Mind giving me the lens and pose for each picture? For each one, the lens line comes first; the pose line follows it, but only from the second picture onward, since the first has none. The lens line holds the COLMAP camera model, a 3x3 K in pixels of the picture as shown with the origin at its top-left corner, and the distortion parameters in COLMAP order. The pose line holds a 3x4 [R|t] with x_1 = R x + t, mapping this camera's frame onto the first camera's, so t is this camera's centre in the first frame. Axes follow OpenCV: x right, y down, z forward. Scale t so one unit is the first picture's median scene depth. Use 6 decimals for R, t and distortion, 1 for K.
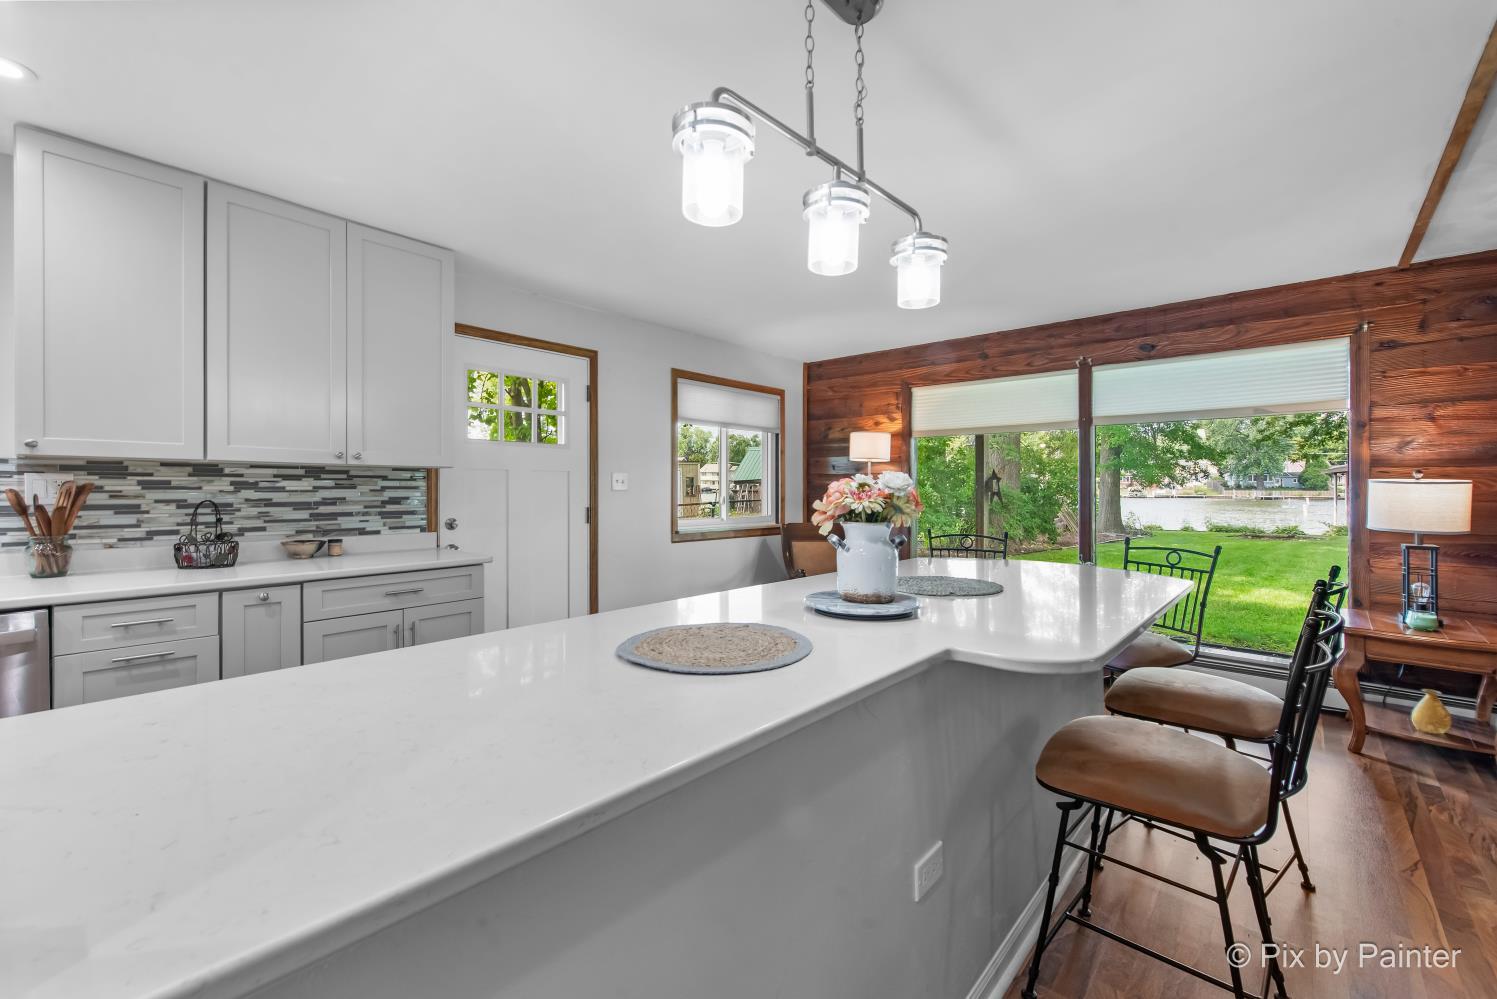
lens RADIAL K [[601.2, 0, 748.5], [0, 601.2, 499.5], [0, 0, 1]] dist [0.022939, -0.009806]
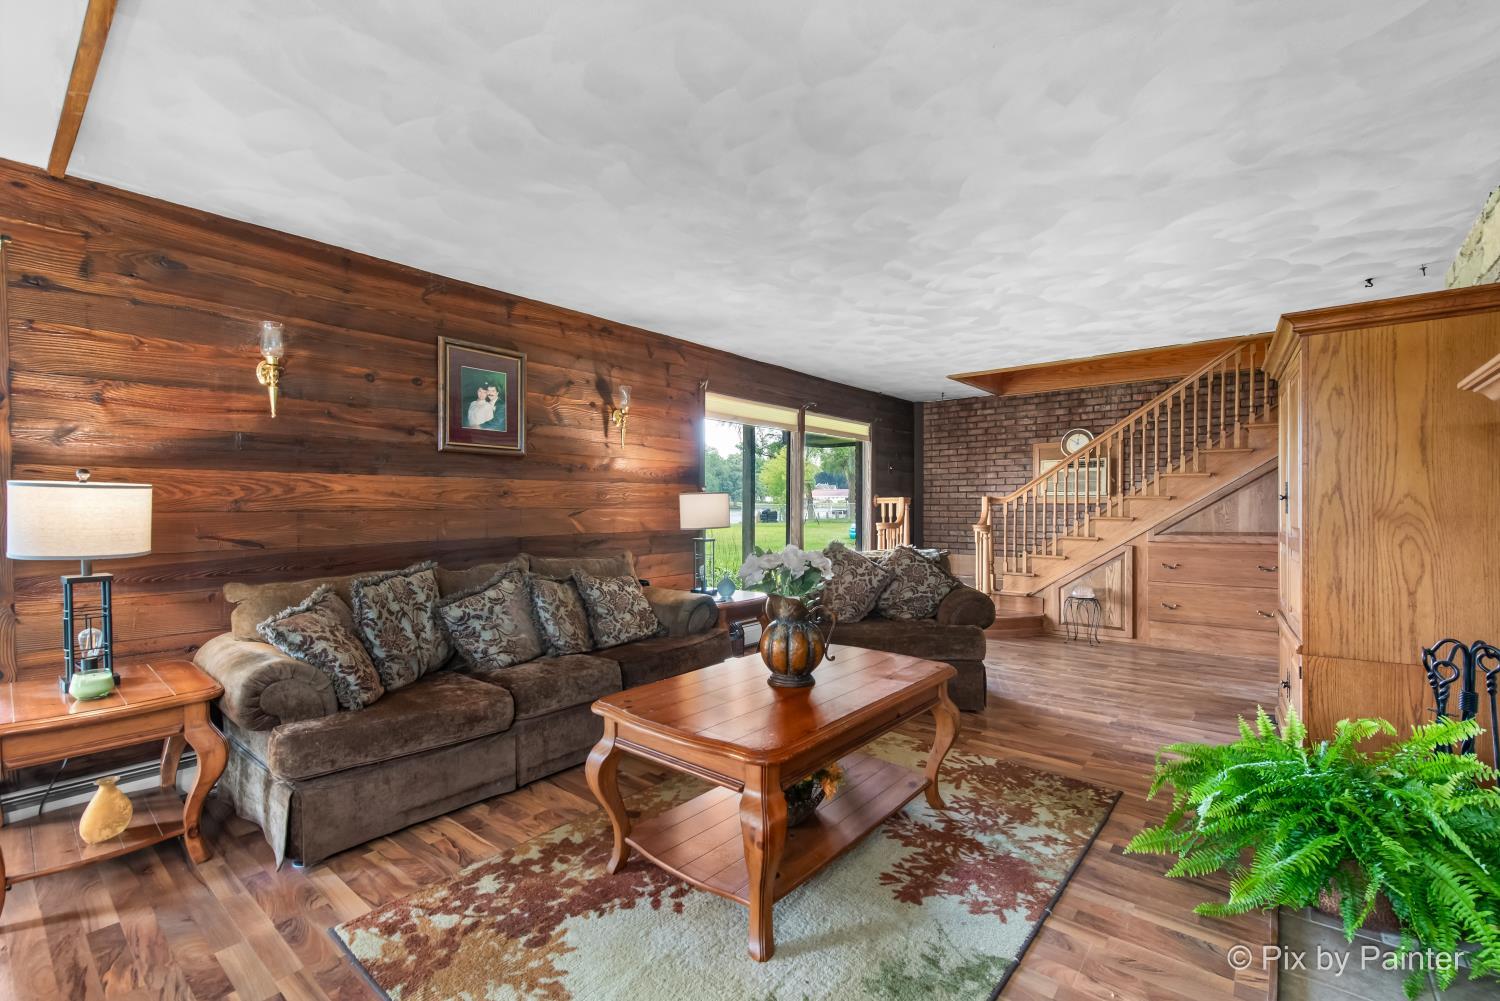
lens RADIAL K [[662.5, 0, 750.0], [0, 662.5, 500.5], [0, 0, 1]] dist [0.012013, 0.000152]
pose [[-0.034762, -0.004082, 0.999387, 0.282502], [0.016099, 0.999860, 0.004644, -0.003233], [-0.999266, 0.016250, -0.034691, 0.244395]]
